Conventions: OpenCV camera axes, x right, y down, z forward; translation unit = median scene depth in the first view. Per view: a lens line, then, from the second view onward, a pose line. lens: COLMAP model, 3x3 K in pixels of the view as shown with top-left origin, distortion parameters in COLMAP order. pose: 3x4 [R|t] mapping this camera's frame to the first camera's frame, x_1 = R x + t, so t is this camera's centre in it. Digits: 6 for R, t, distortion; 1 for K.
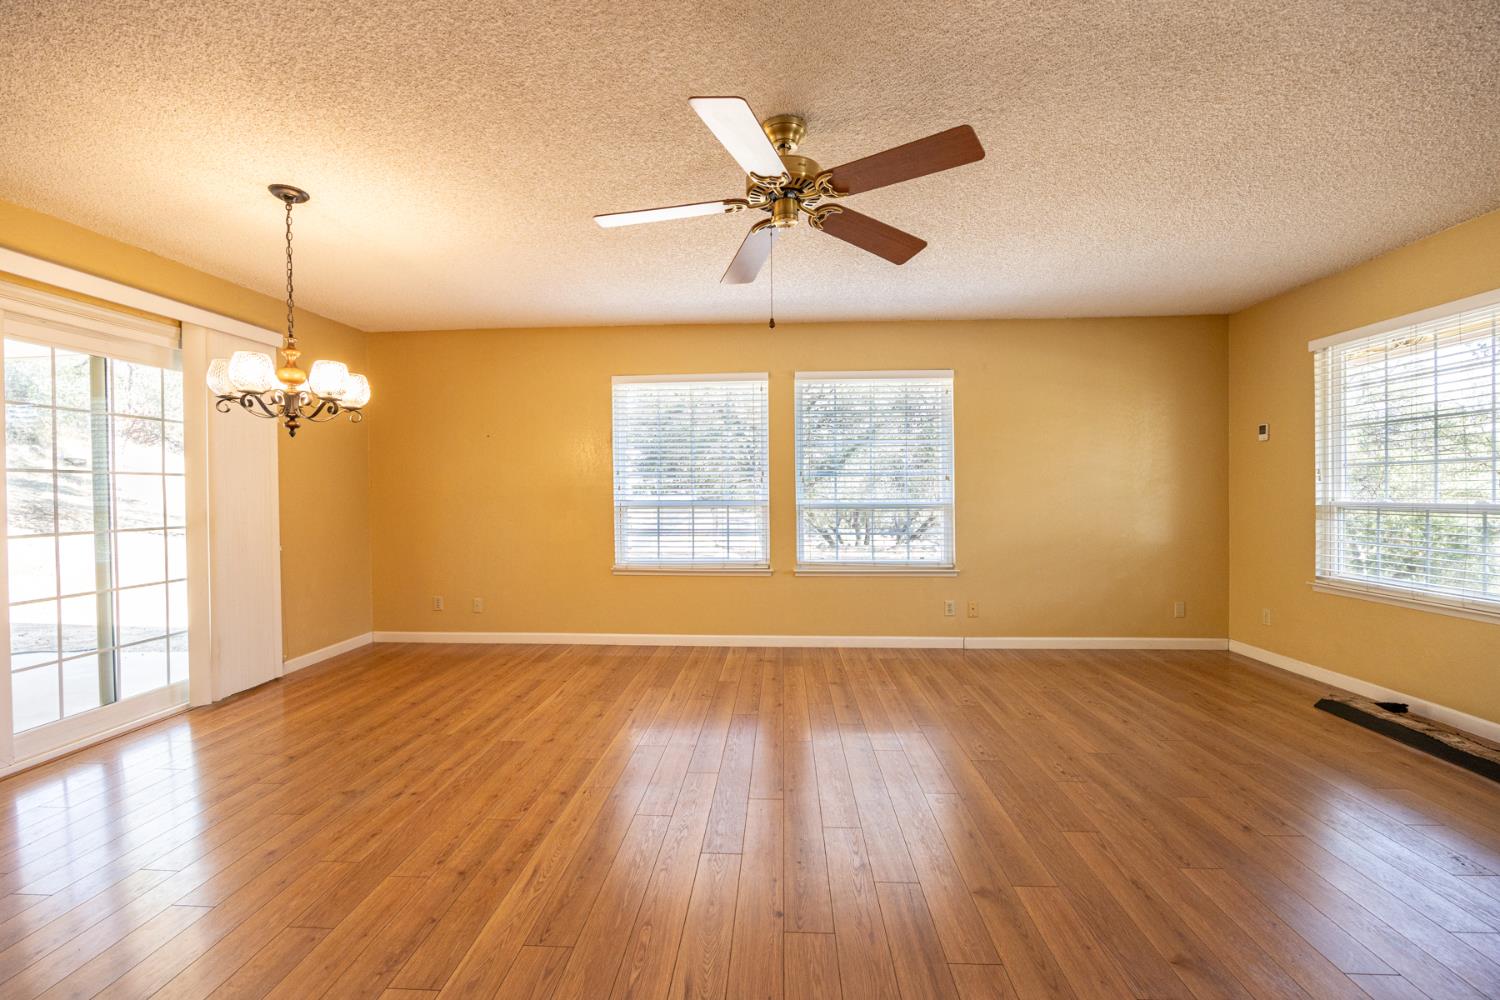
lens RADIAL K [[627.4, 0, 750.0], [0, 627.4, 500.0], [0, 0, 1]] dist [-0.015400, 0.000010]
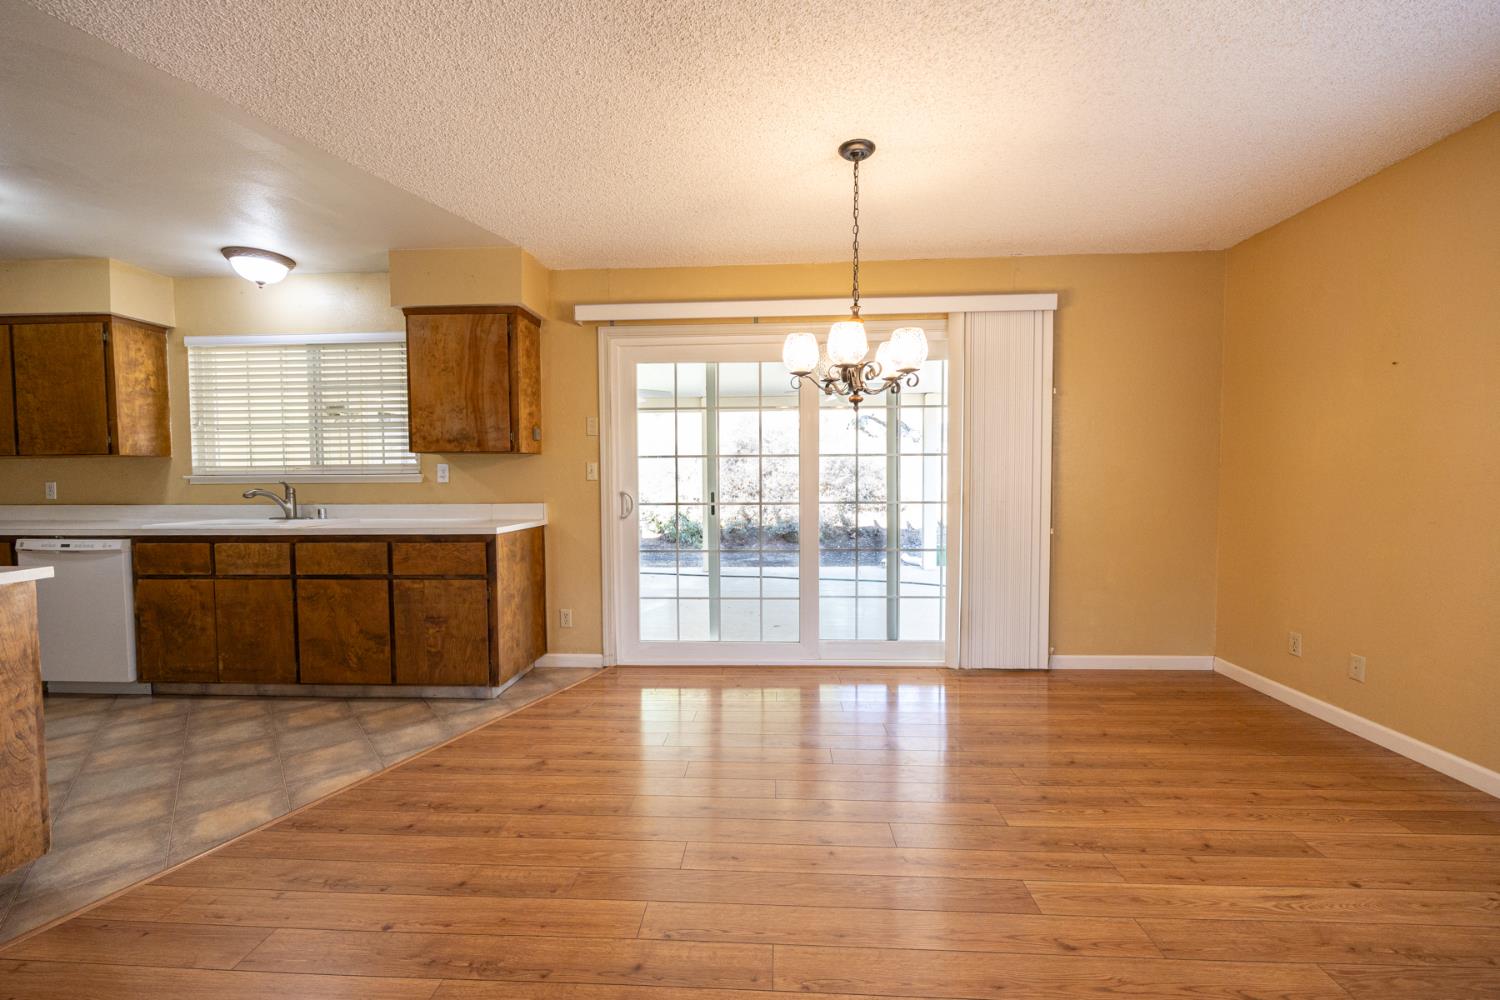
lens RADIAL K [[591.6, 0, 748.0], [0, 591.6, 502.3], [0, 0, 1]] dist [-0.001204, 0.000132]
pose [[-0.000014, 0.051265, -0.998685, 0.123205], [-0.007846, 0.998654, 0.051263, -0.006169], [0.999969, 0.007836, 0.000388, 0.591180]]
